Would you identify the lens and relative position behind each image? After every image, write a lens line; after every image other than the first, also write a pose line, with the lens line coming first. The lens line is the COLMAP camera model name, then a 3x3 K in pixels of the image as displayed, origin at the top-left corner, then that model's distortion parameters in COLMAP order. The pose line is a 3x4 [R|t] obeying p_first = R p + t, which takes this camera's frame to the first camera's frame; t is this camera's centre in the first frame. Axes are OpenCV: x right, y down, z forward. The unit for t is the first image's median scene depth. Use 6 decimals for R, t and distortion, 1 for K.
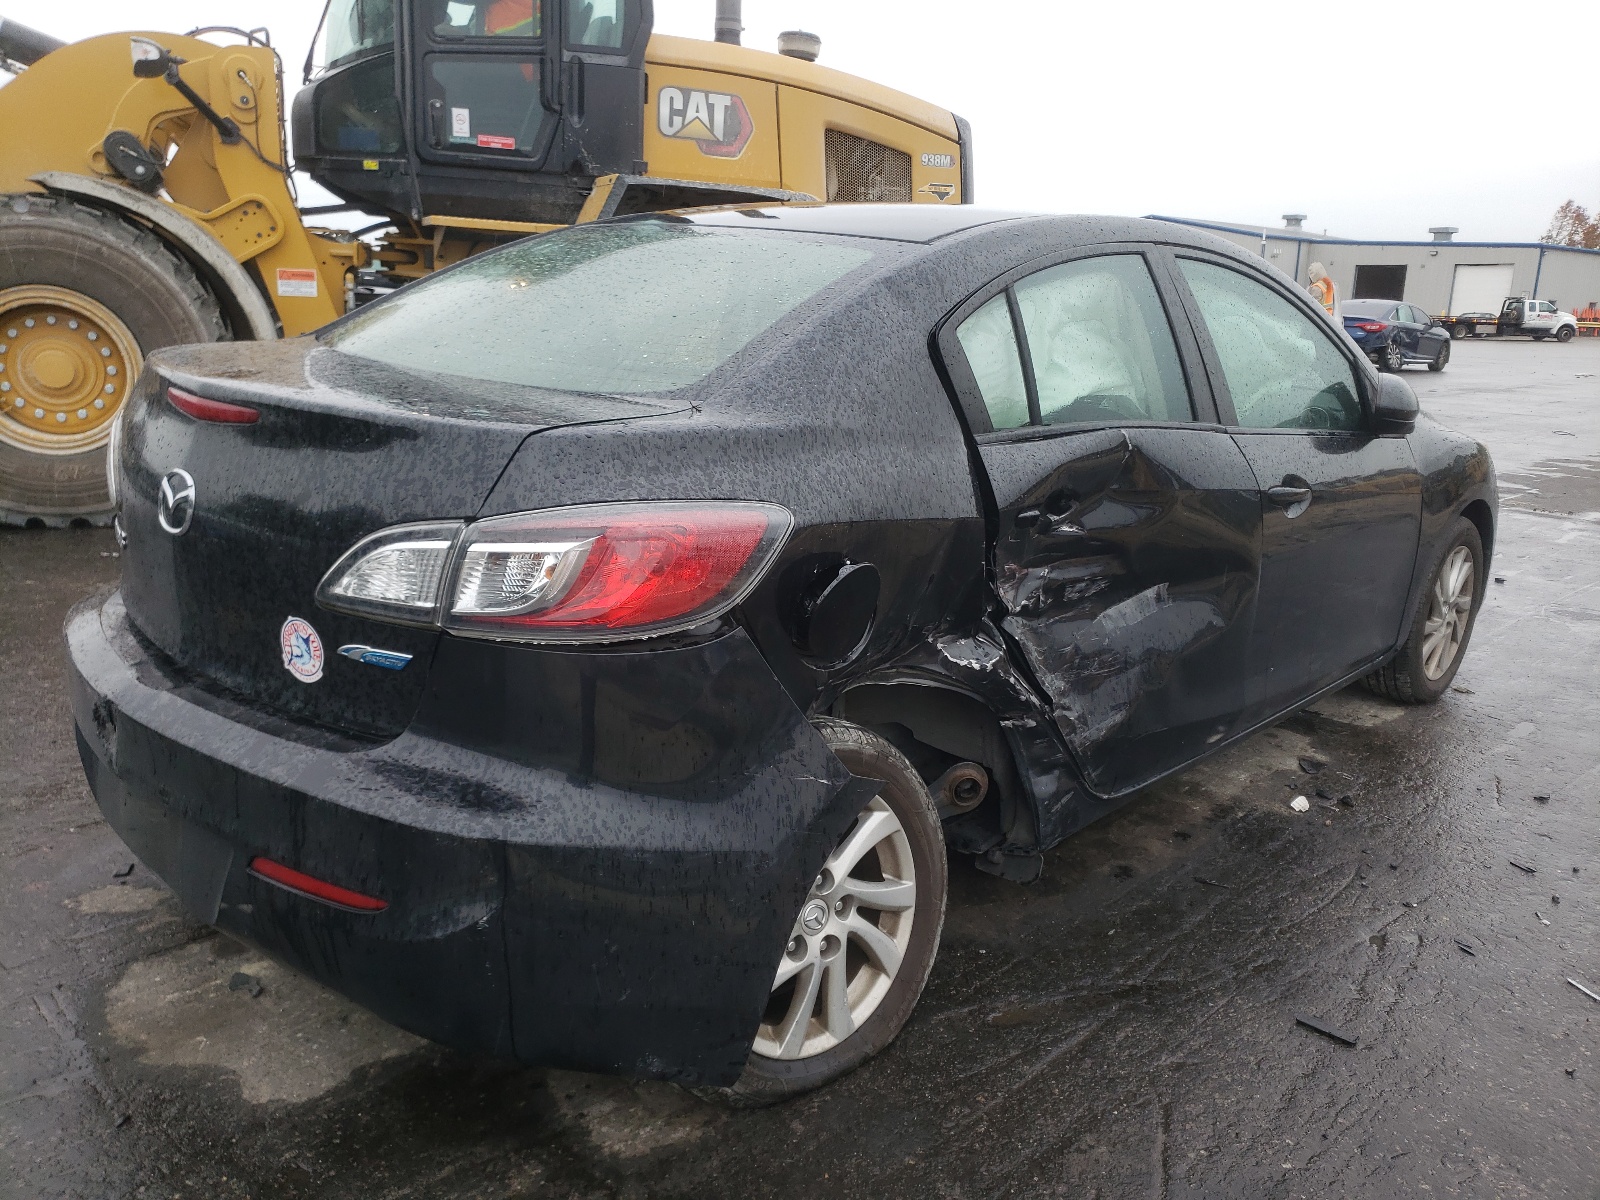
lens RADIAL K [[1208.6, 0, 799.7], [0, 1208.6, 598.9], [0, 0, 1]] dist [-0.001033, -0.004630]
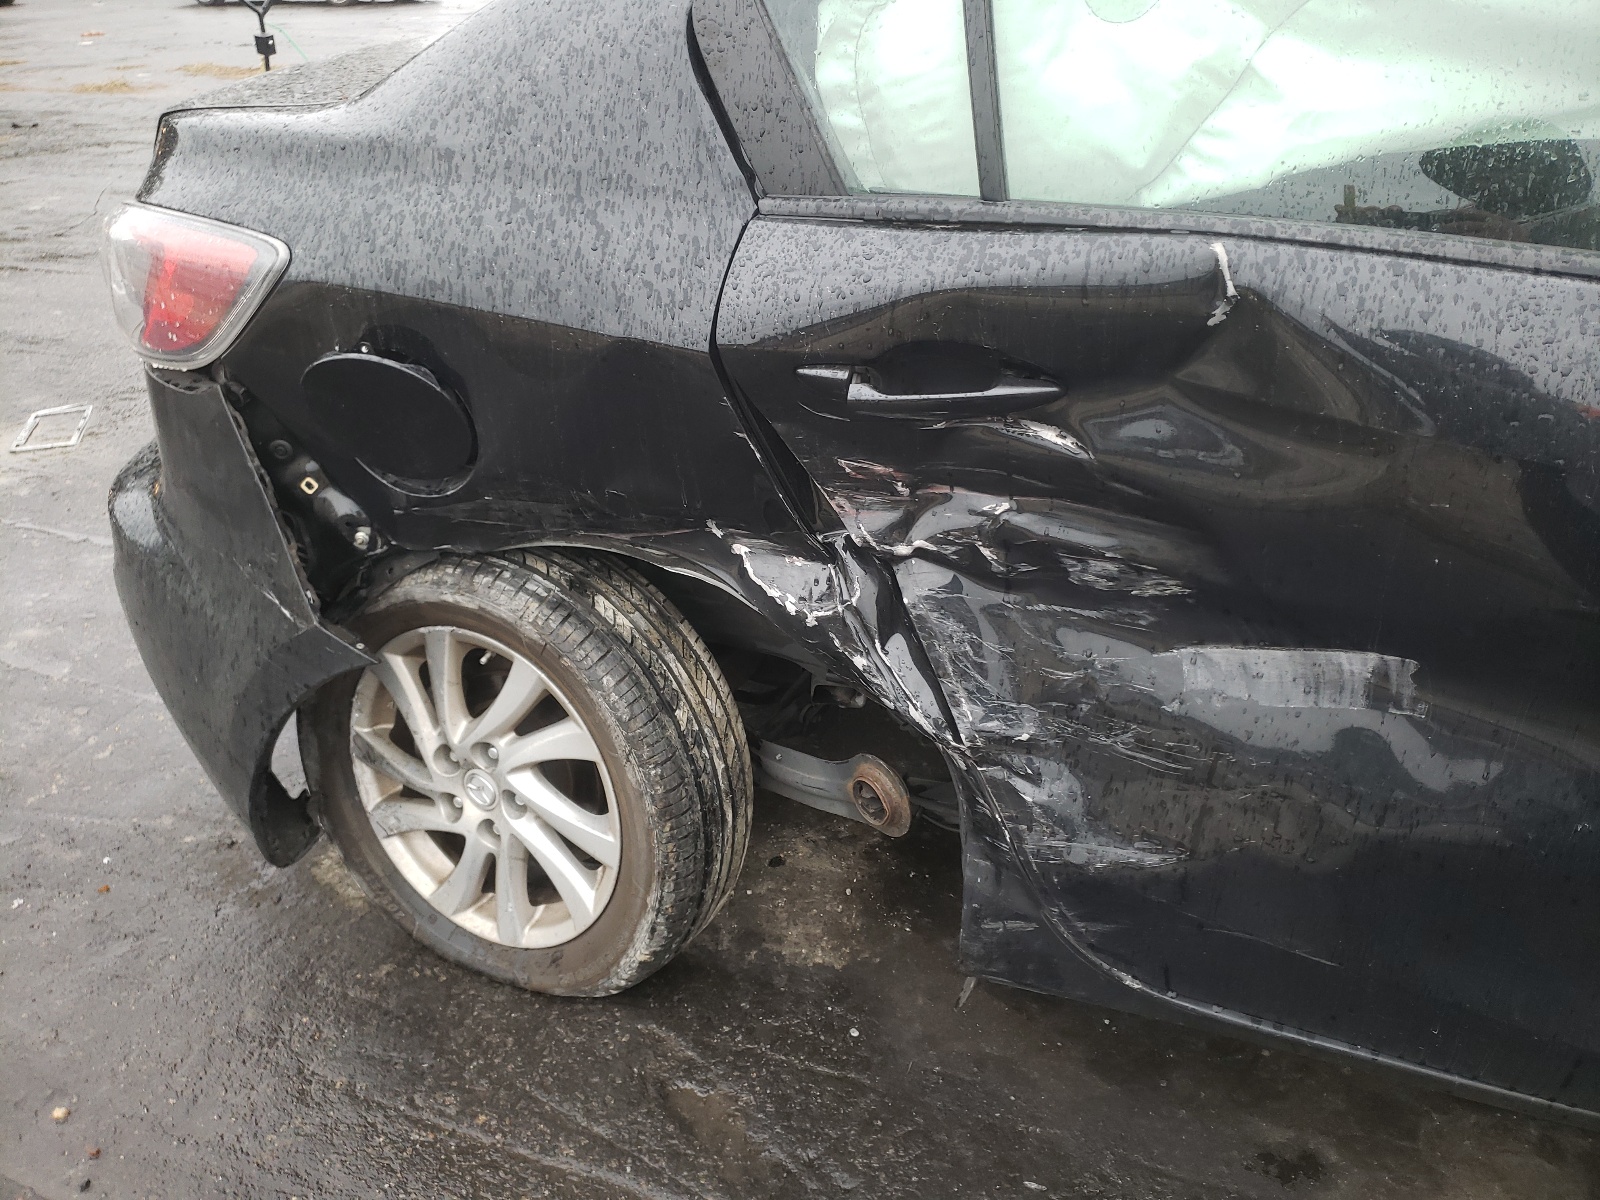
lens RADIAL K [[1208.6, 0, 800.0], [0, 1208.6, 601.7], [0, 0, 1]] dist [-0.001033, -0.004630]
pose [[0.408166, 0.407700, -0.816812, 0.628163], [-0.189953, 0.913082, 0.360831, -0.159913], [0.892927, 0.007877, 0.450133, 0.744509]]
